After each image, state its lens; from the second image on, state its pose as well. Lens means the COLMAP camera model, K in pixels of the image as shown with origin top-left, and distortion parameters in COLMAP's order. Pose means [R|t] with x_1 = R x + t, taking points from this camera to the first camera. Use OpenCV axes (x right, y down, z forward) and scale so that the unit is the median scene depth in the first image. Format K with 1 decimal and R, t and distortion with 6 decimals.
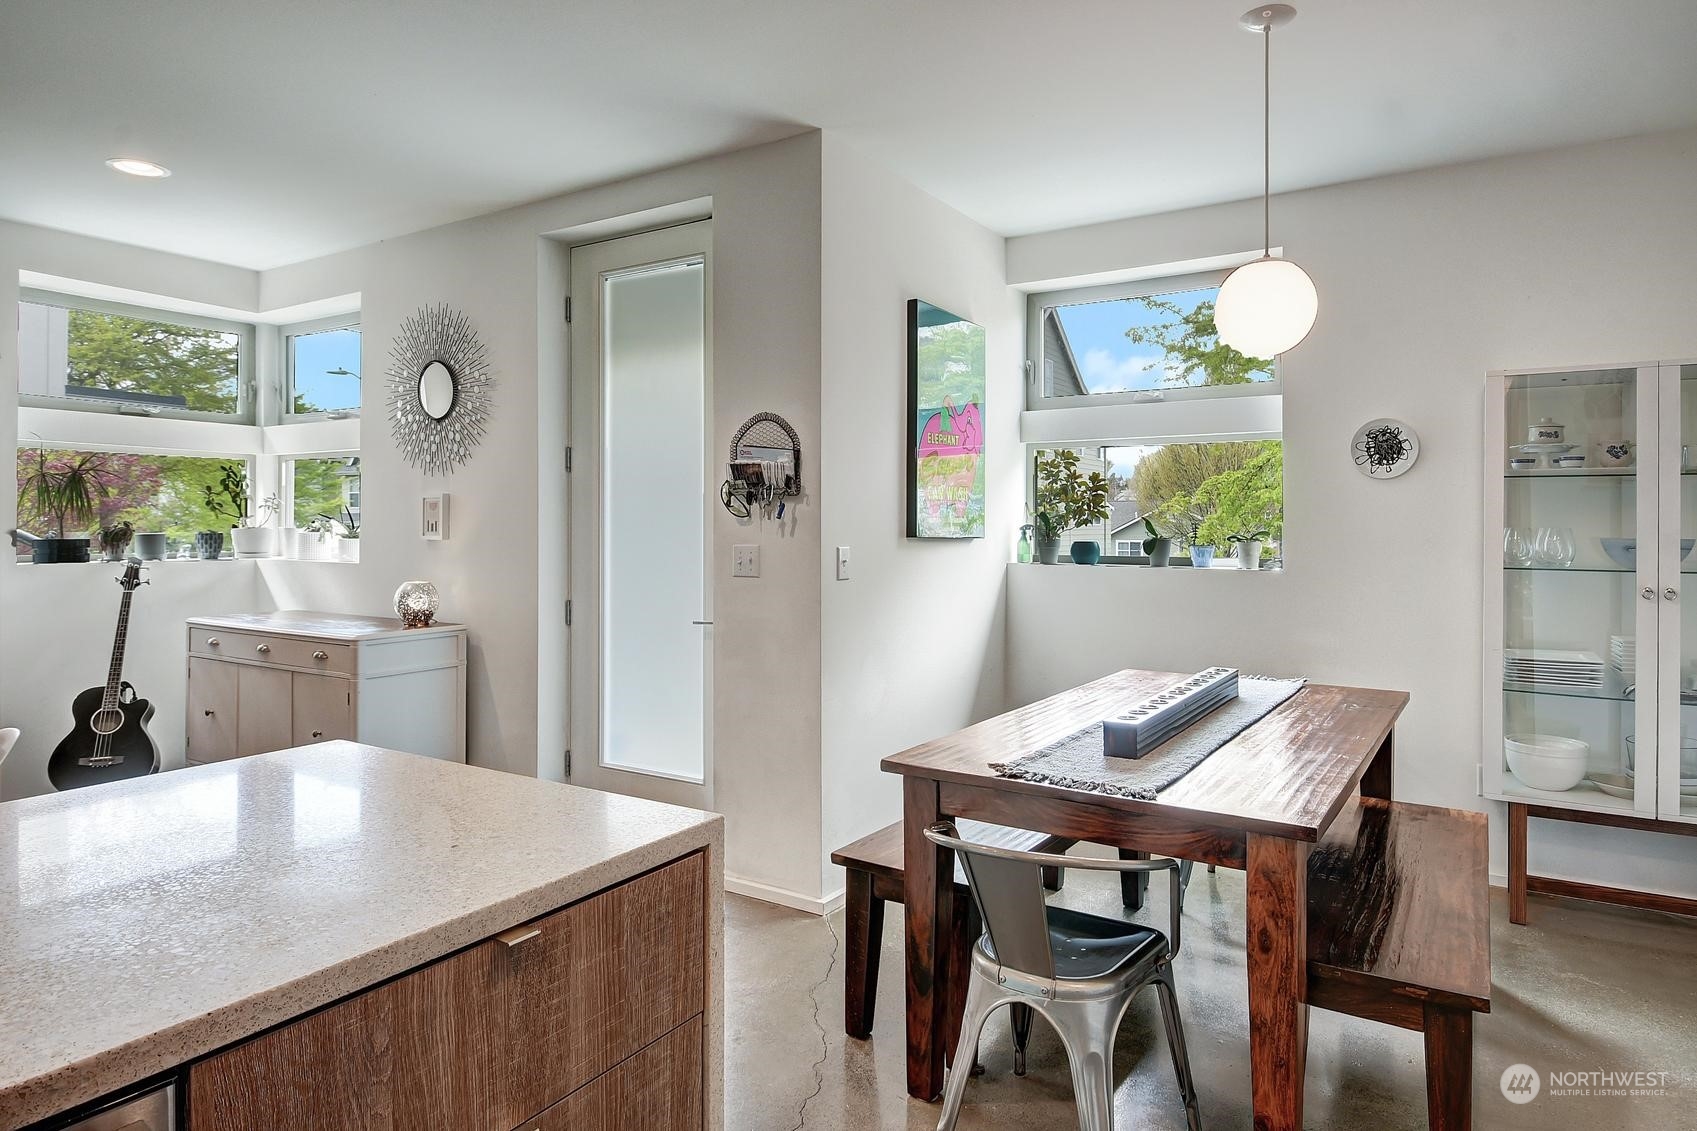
lens RADIAL K [[997.3, 0, 846.5], [0, 997.3, 522.8], [0, 0, 1]] dist [0.000719, -0.011345]
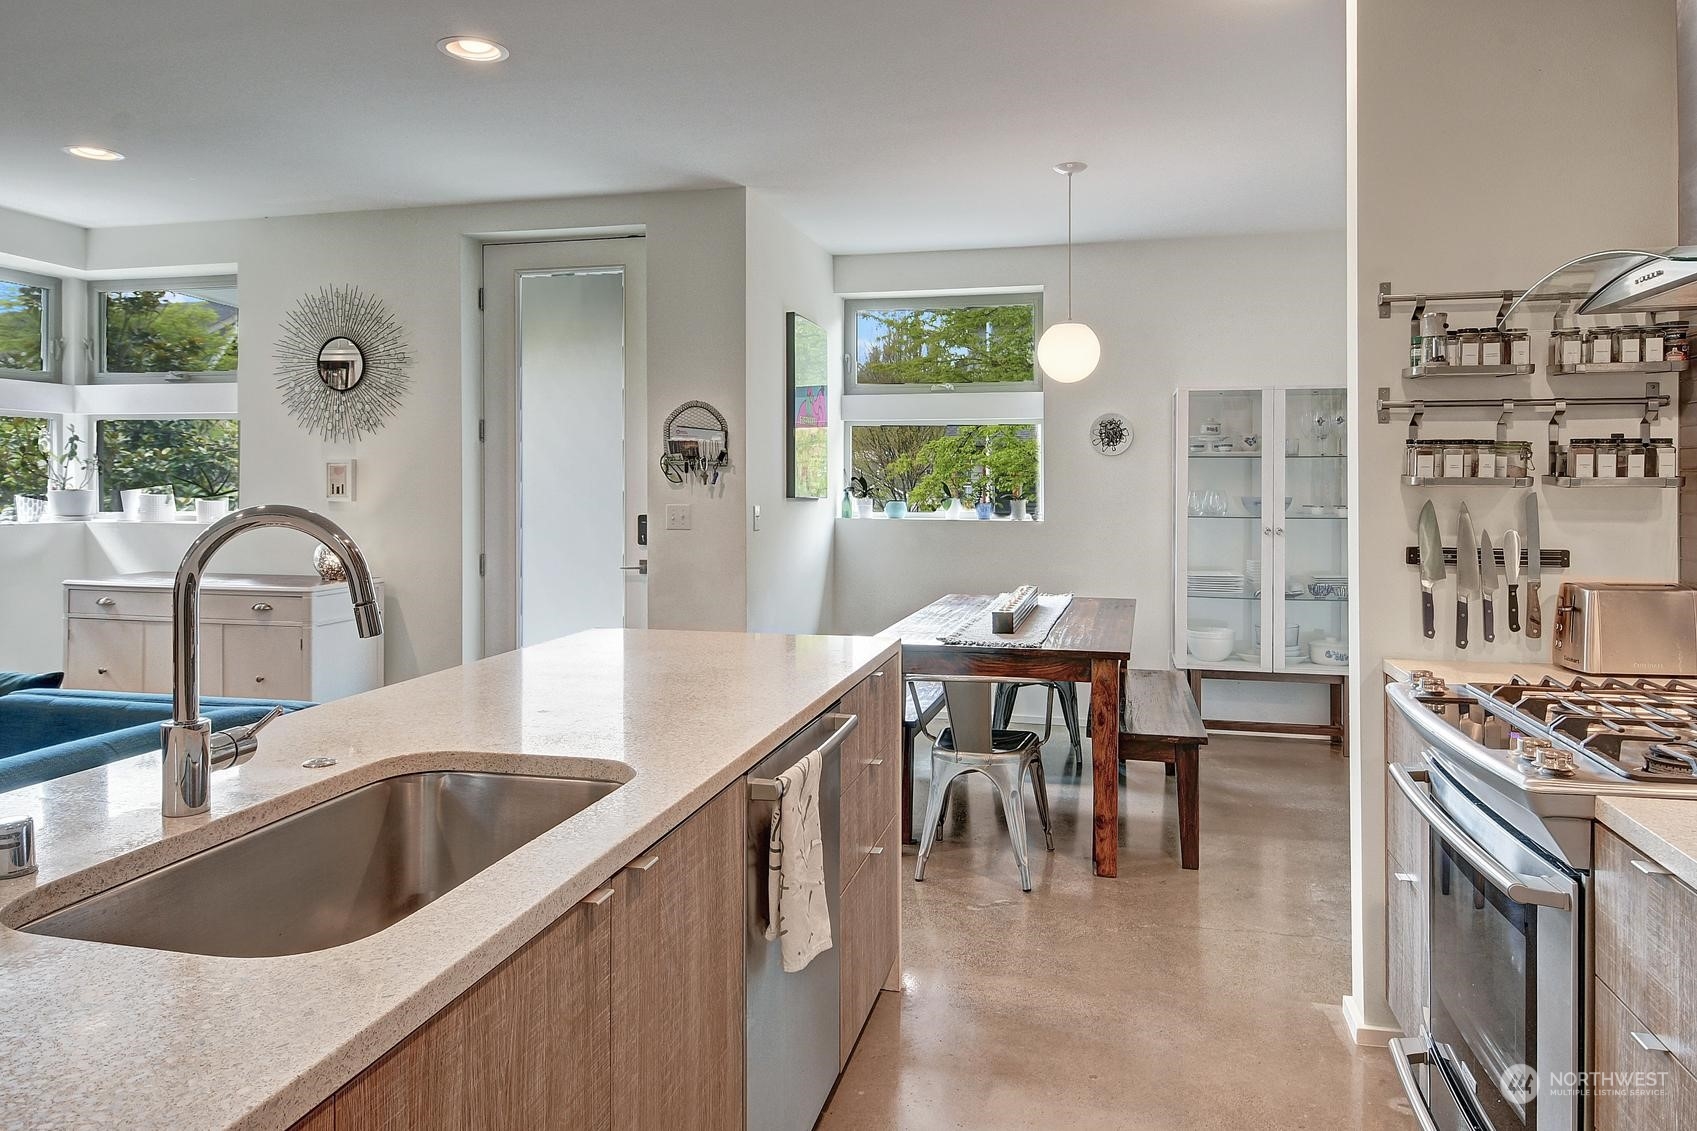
lens RADIAL K [[1083.2, 0, 849.7], [0, 1083.2, 482.4], [0, 0, 1]] dist [0.001904, -0.002019]
pose [[0.947409, 0.000793, 0.320026, -0.338904], [-0.001687, 0.999995, 0.002515, -0.009818], [-0.320022, -0.002923, 0.947406, -0.381351]]
